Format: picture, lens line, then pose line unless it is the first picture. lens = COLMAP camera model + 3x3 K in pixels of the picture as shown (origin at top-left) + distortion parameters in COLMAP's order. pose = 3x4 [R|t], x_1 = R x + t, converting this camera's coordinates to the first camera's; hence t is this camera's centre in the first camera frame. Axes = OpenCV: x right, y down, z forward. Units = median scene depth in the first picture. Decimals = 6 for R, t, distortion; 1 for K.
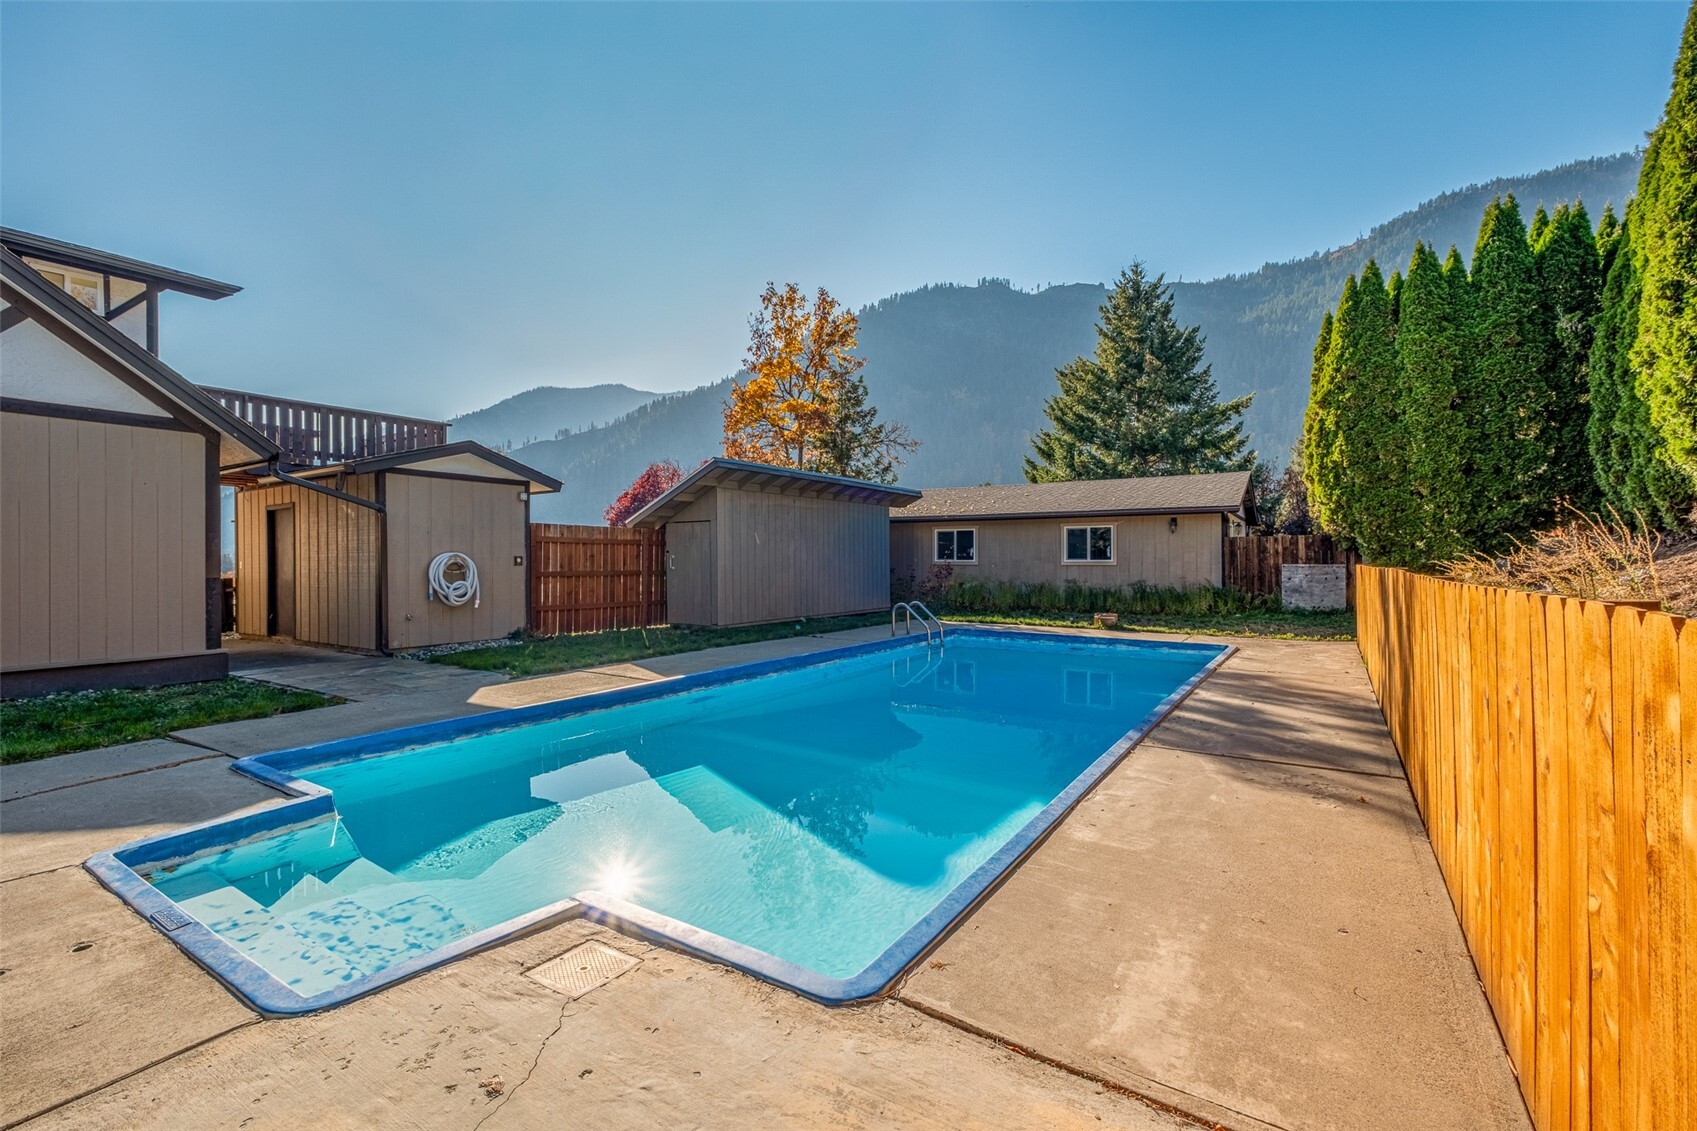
lens RADIAL K [[745.5, 0, 843.6], [0, 745.5, 557.5], [0, 0, 1]] dist [-0.004300, 0.000700]
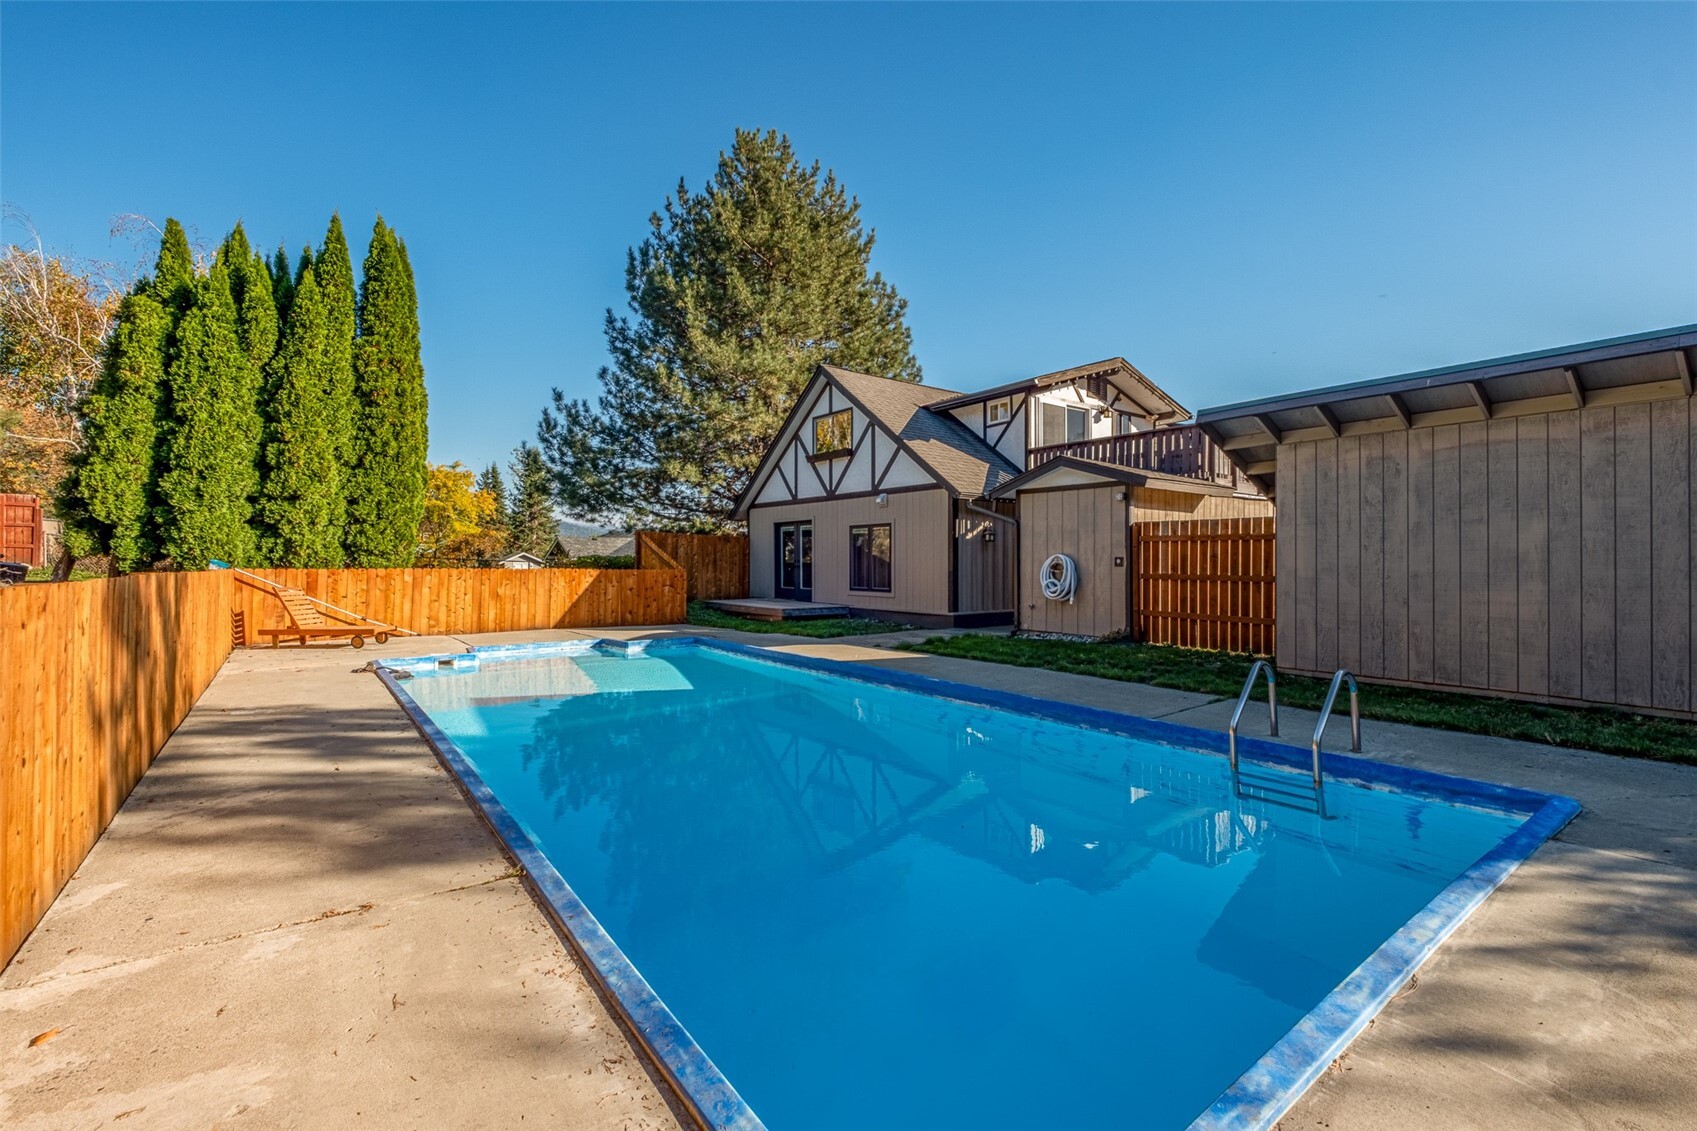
lens RADIAL K [[745.5, 0, 860.5], [0, 745.5, 568.8], [0, 0, 1]] dist [-0.004300, 0.000700]
pose [[-0.359487, -0.006026, -0.933131, 0.585090], [-0.006066, 0.999973, -0.004121, 0.019849], [0.933130, 0.004179, -0.359514, 1.037237]]
